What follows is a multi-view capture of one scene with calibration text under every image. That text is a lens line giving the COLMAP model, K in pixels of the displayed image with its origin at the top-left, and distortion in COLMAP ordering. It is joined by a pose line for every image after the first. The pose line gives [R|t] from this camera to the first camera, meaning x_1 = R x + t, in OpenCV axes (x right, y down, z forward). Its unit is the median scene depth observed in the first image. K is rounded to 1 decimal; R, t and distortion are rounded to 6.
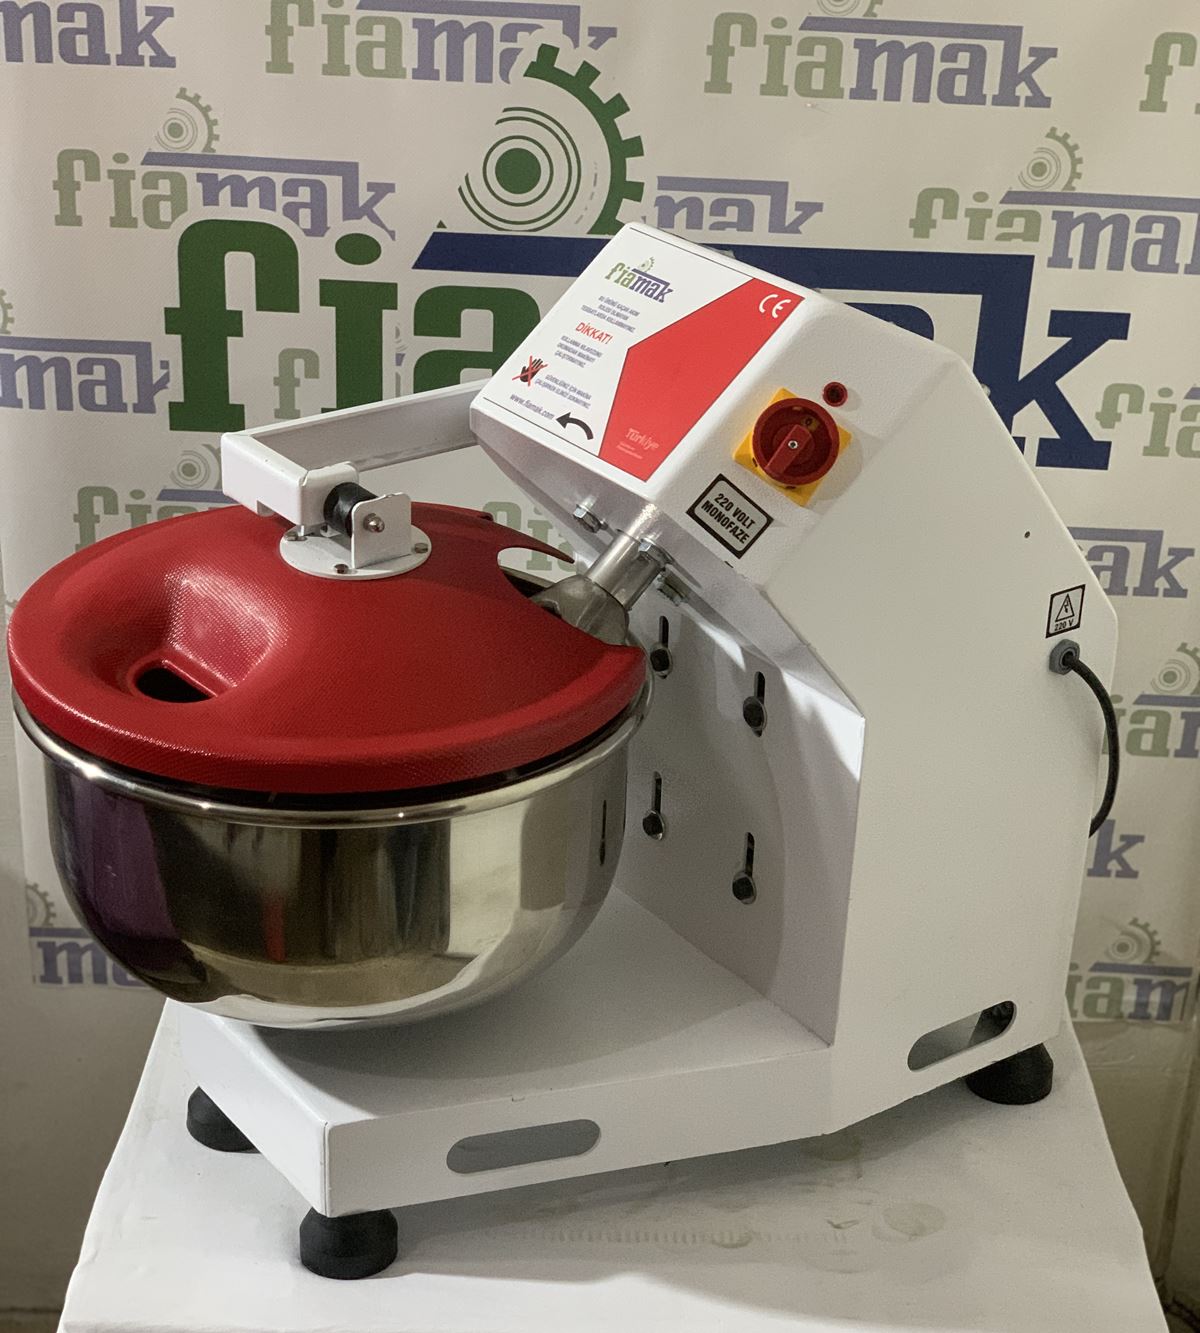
lens RADIAL K [[2311.2, 0, 606.9], [0, 2311.2, 744.6], [0, 0, 1]] dist [0.207280, -1.037115]
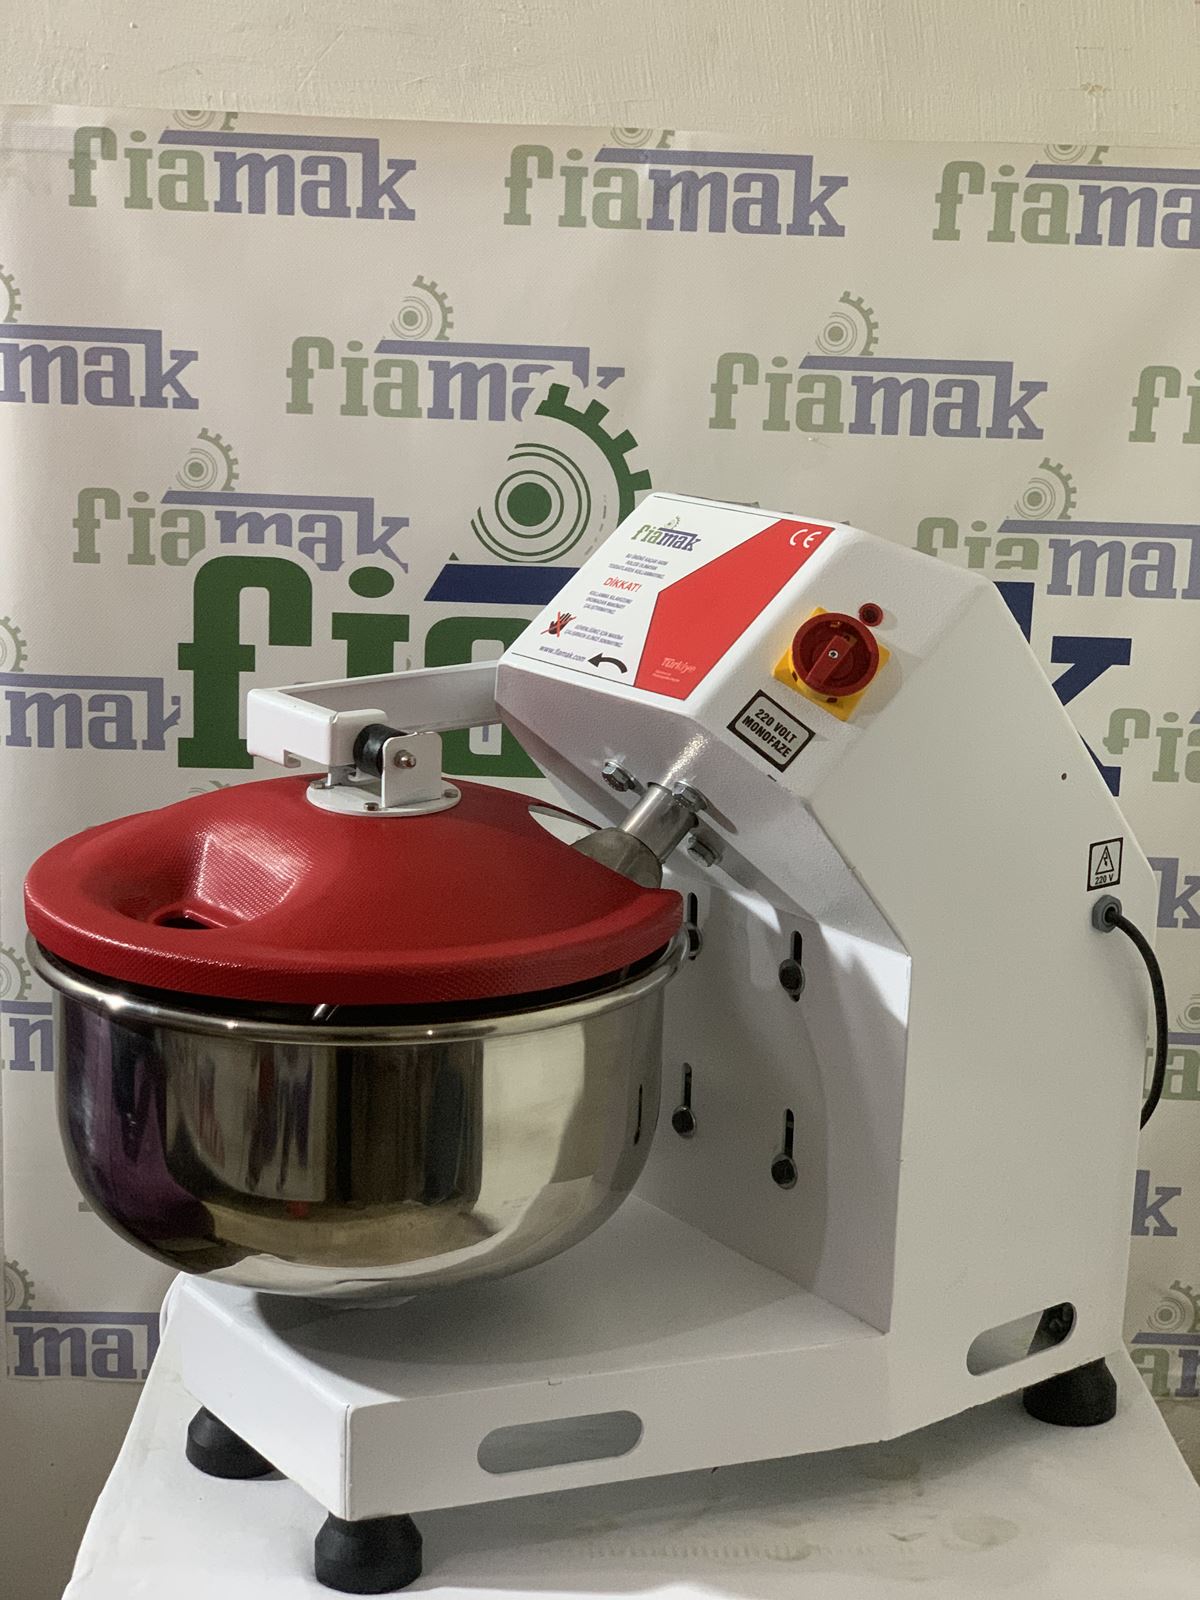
lens RADIAL K [[2327.0, 0, 598.2], [0, 2327.0, 769.1], [0, 0, 1]] dist [0.029306, 0.144113]
pose [[0.999696, -0.012320, 0.021368, -0.031768], [0.017165, 0.969610, -0.244052, 0.119877], [-0.017712, 0.244344, 0.969527, 0.034961]]
